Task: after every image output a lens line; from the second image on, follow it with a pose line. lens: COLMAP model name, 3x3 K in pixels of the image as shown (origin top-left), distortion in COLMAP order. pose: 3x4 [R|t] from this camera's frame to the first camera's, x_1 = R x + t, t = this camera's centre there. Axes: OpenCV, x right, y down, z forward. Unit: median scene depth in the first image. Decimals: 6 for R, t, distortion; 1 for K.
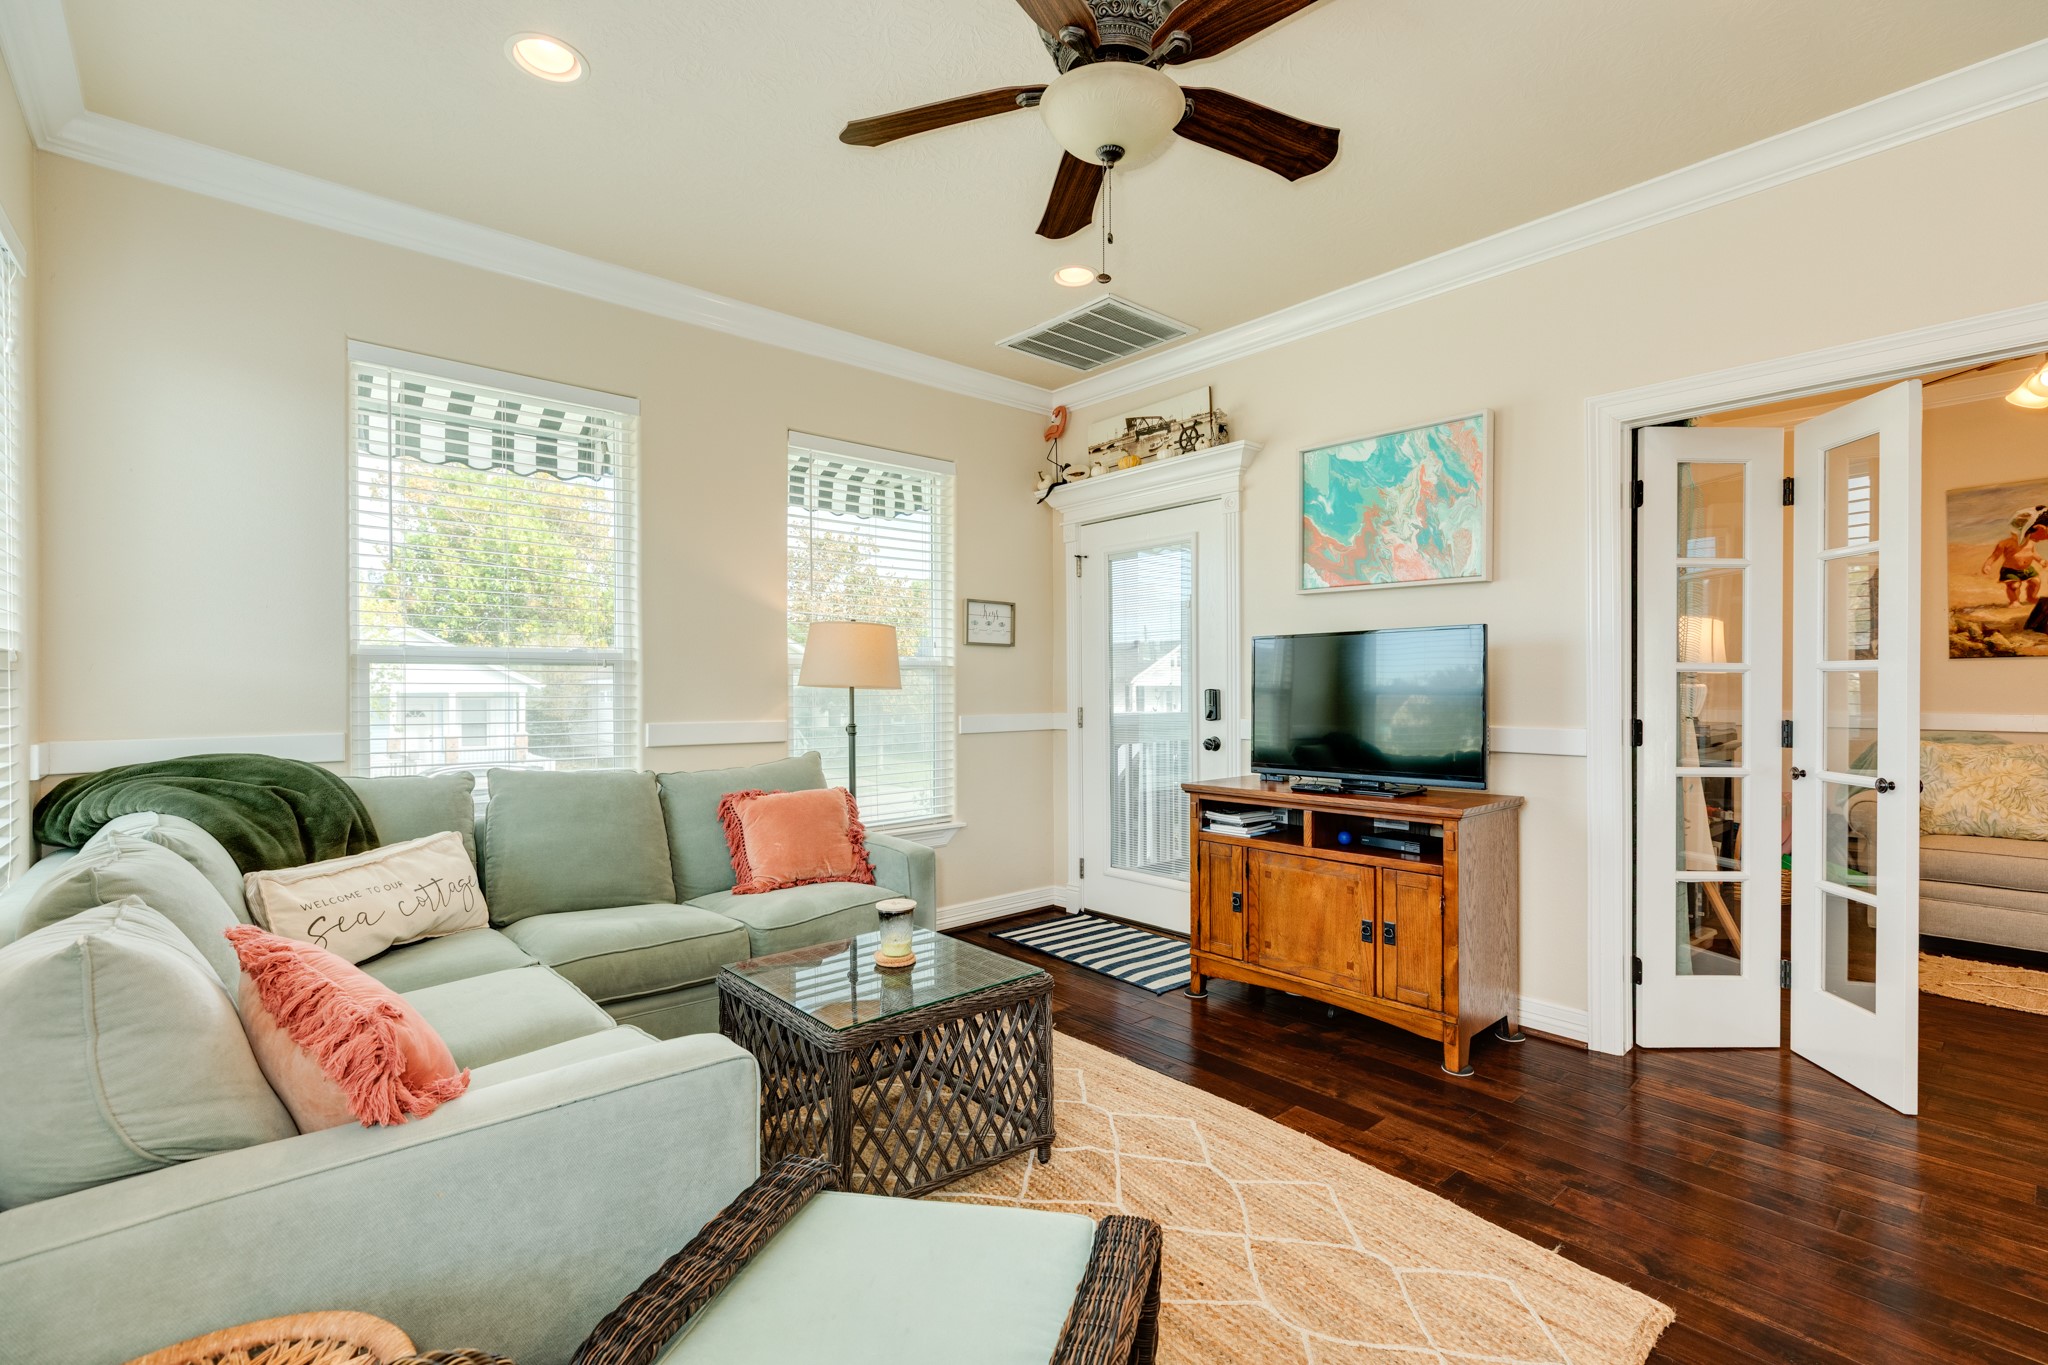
lens RADIAL K [[911.4, 0, 1021.3], [0, 911.4, 687.6], [0, 0, 1]] dist [0.003352, 0.000058]
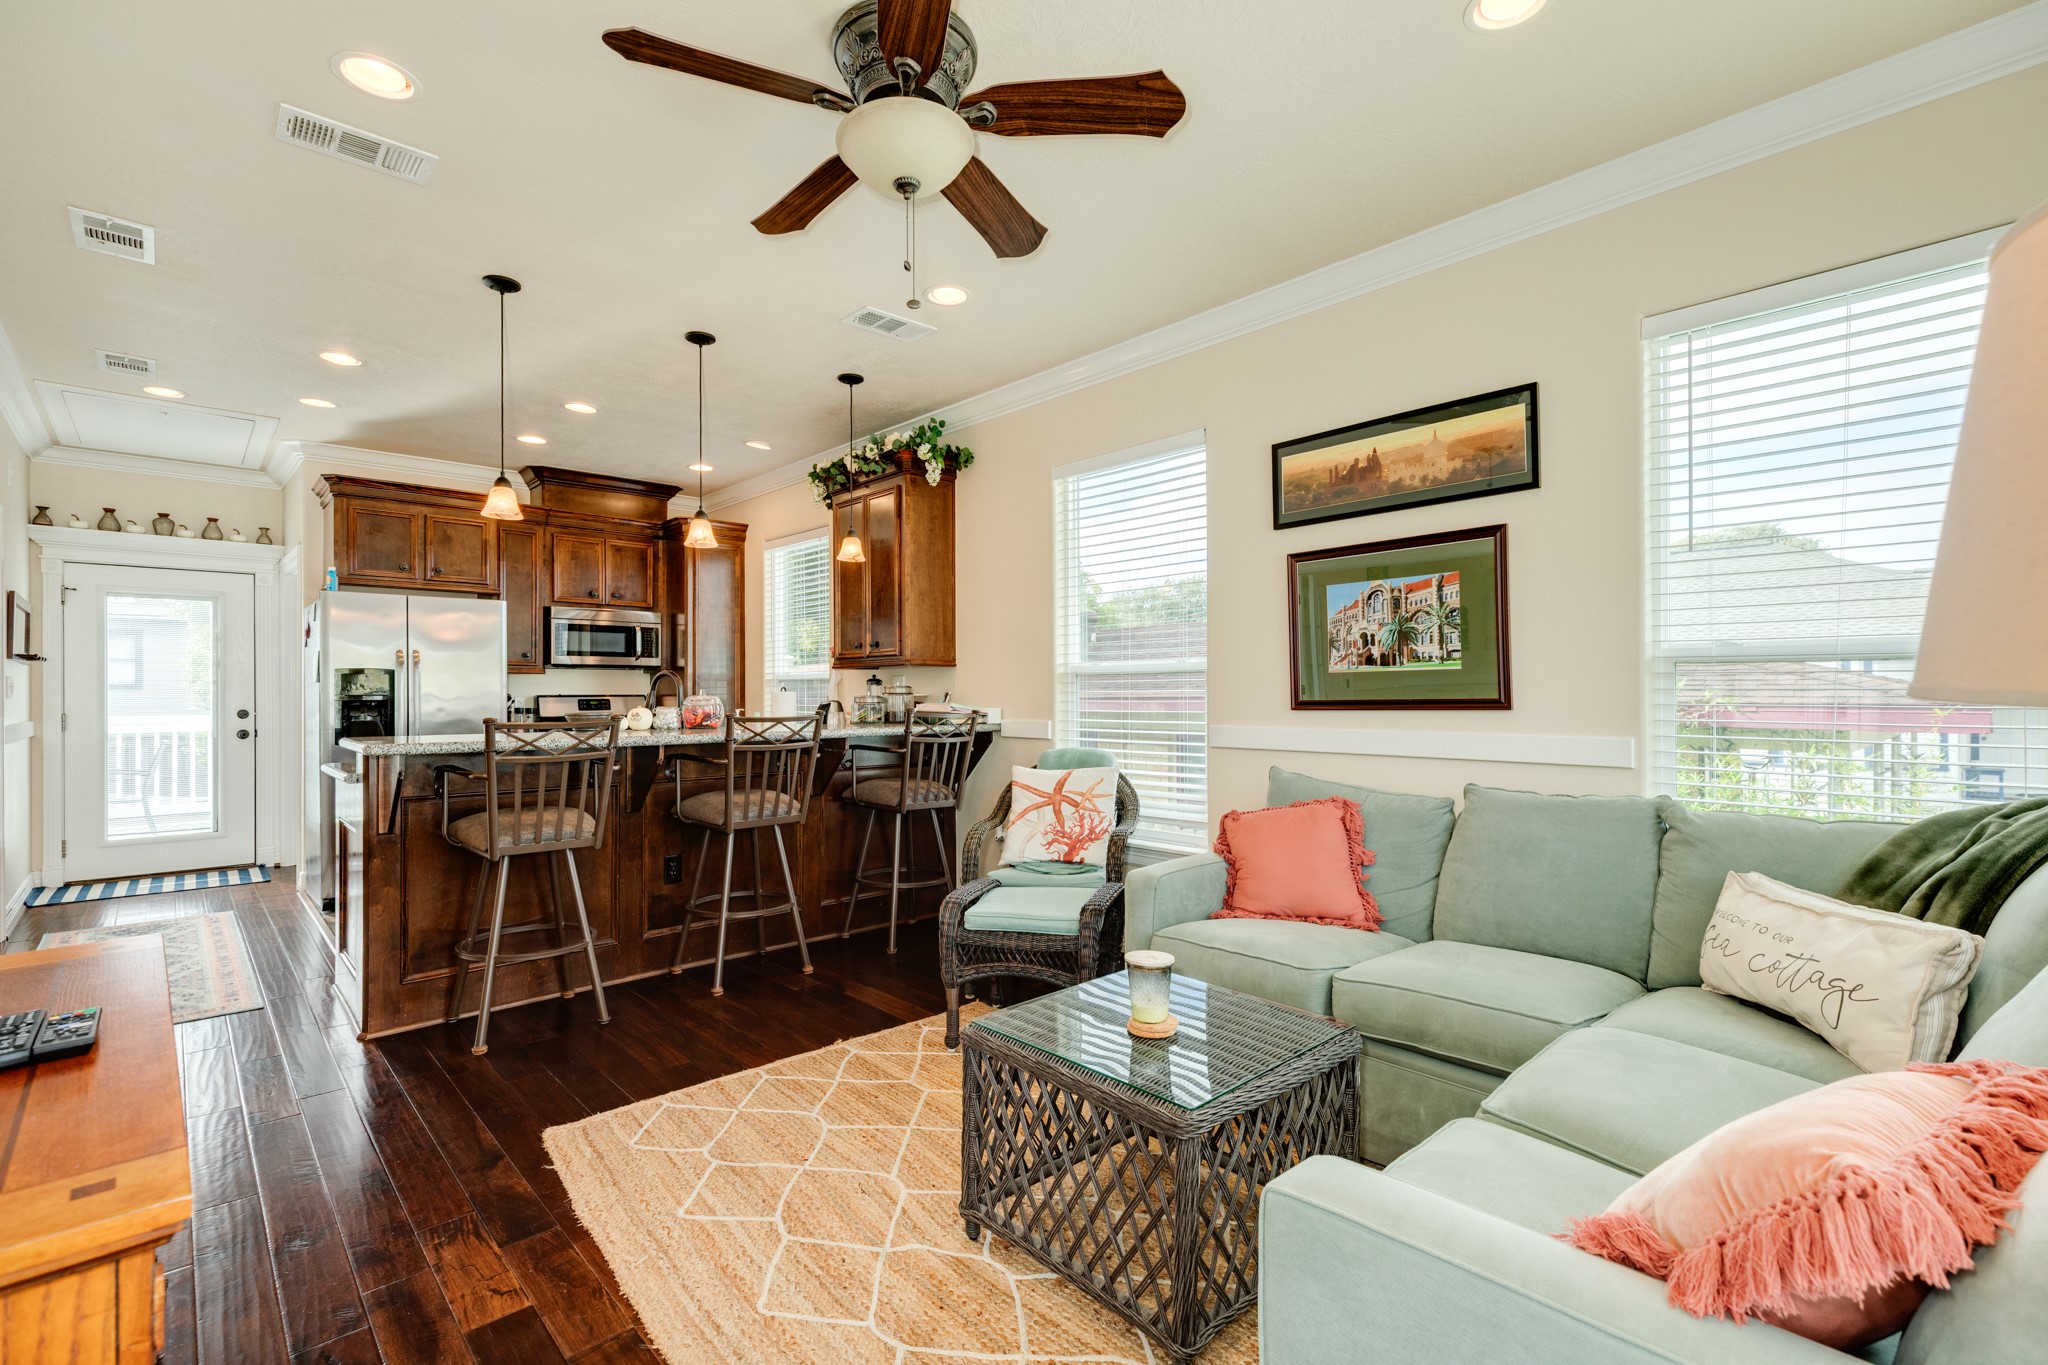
lens RADIAL K [[911.4, 0, 1021.3], [0, 911.4, 687.6], [0, 0, 1]] dist [0.003352, 0.000058]
pose [[-0.999265, 0.006908, -0.037712, 0.003902], [0.006933, 0.999976, -0.000510, -0.003579], [0.037707, -0.000772, -0.999289, 0.949810]]
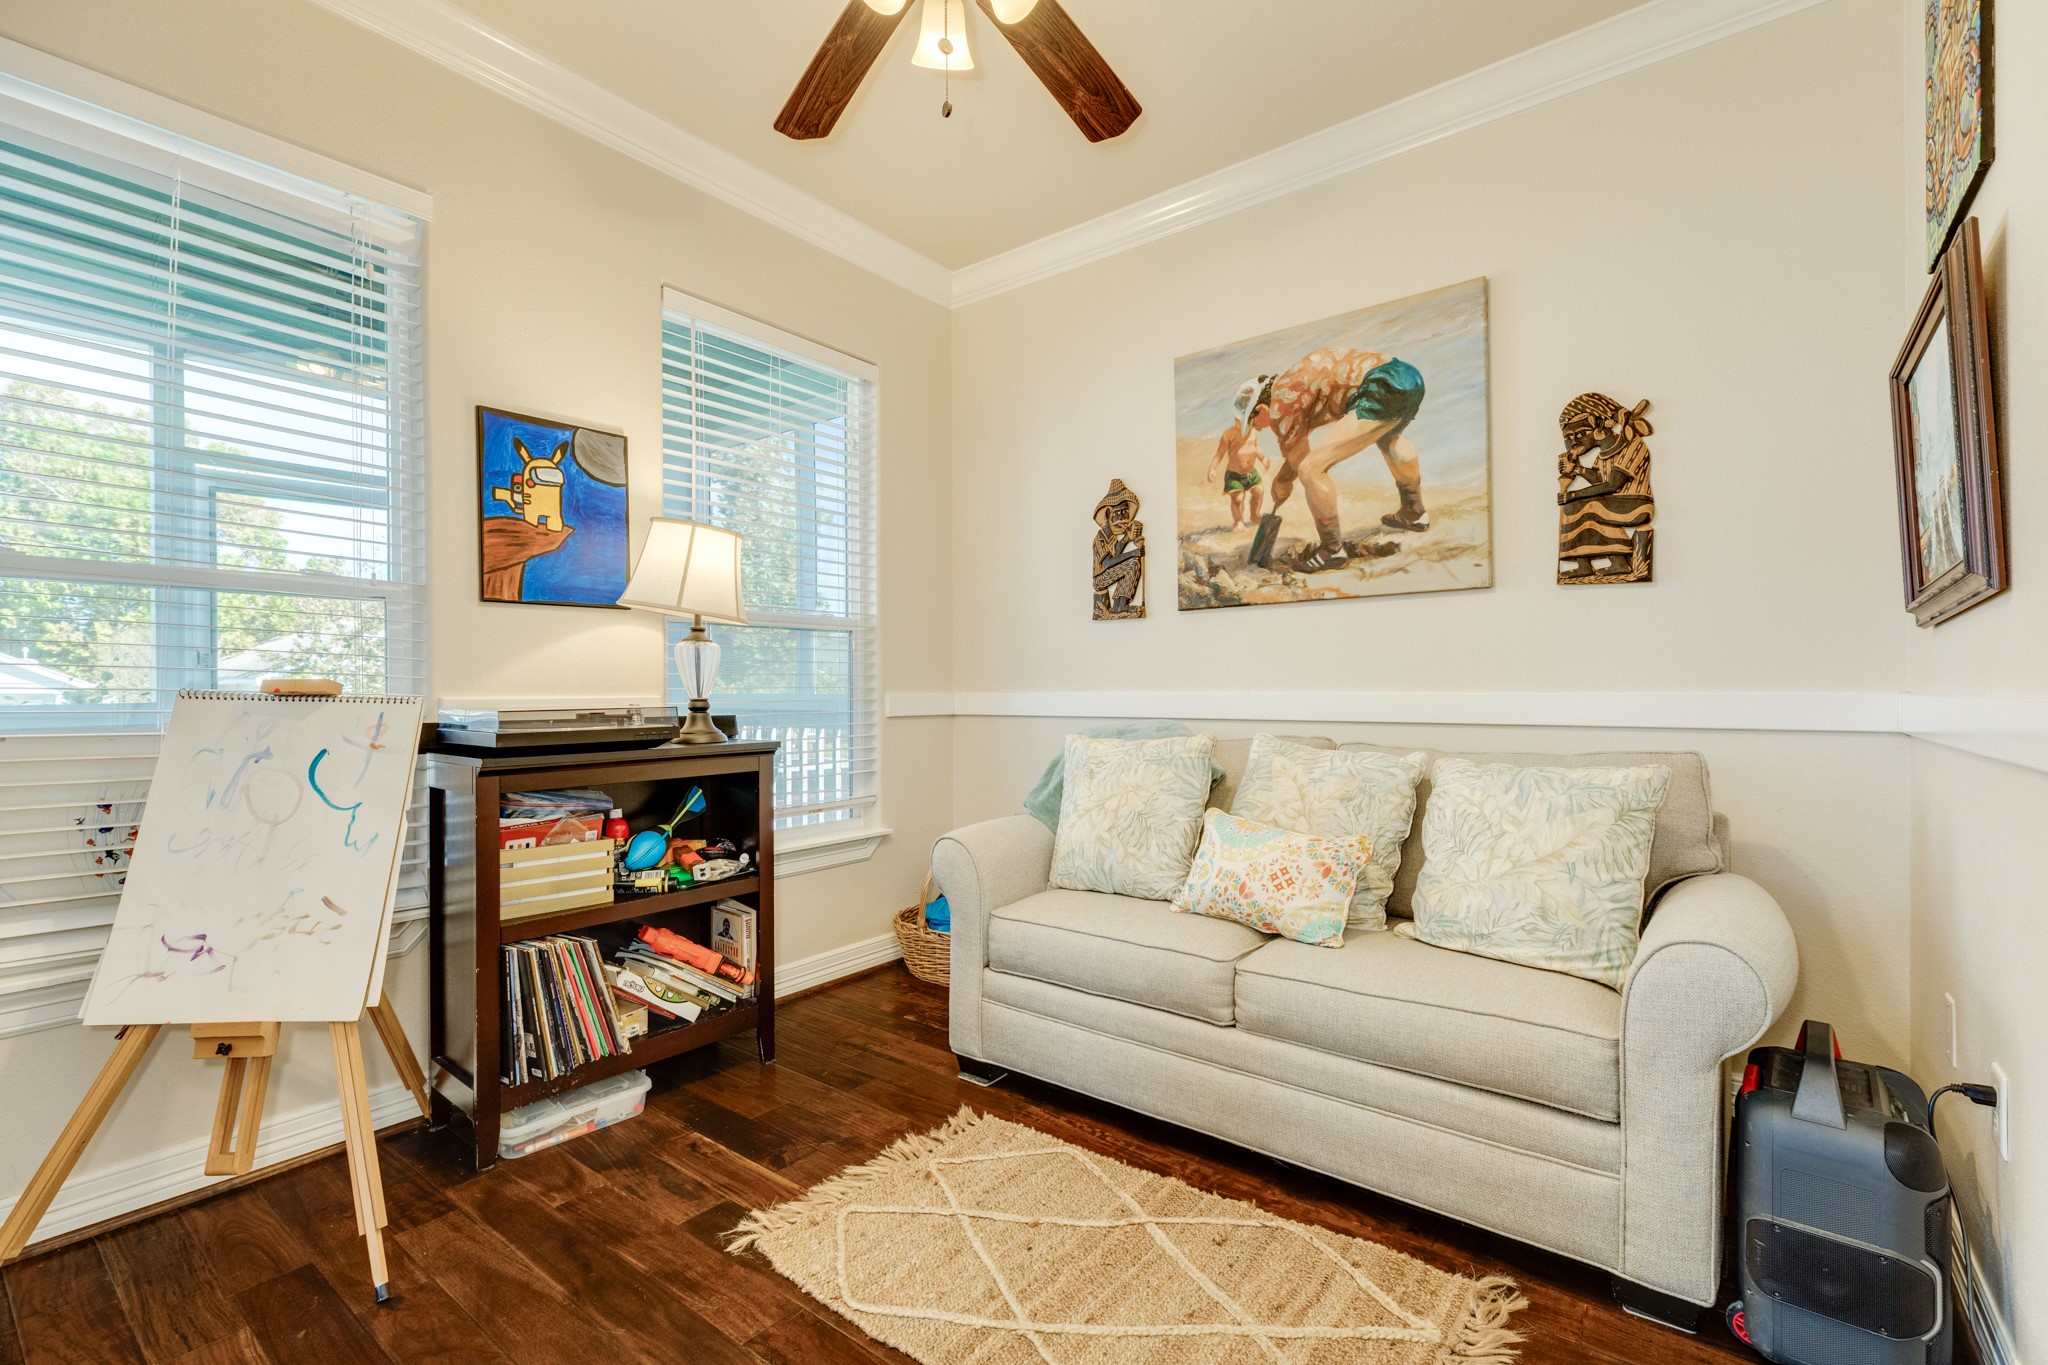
lens RADIAL K [[911.4, 0, 1021.3], [0, 911.4, 687.6], [0, 0, 1]] dist [0.003352, 0.000058]
pose [[0.982585, -0.003269, 0.185787, 0.815802], [0.003981, 0.999986, -0.003456, 0.027202], [-0.185773, 0.004135, 0.982584, 0.386695]]
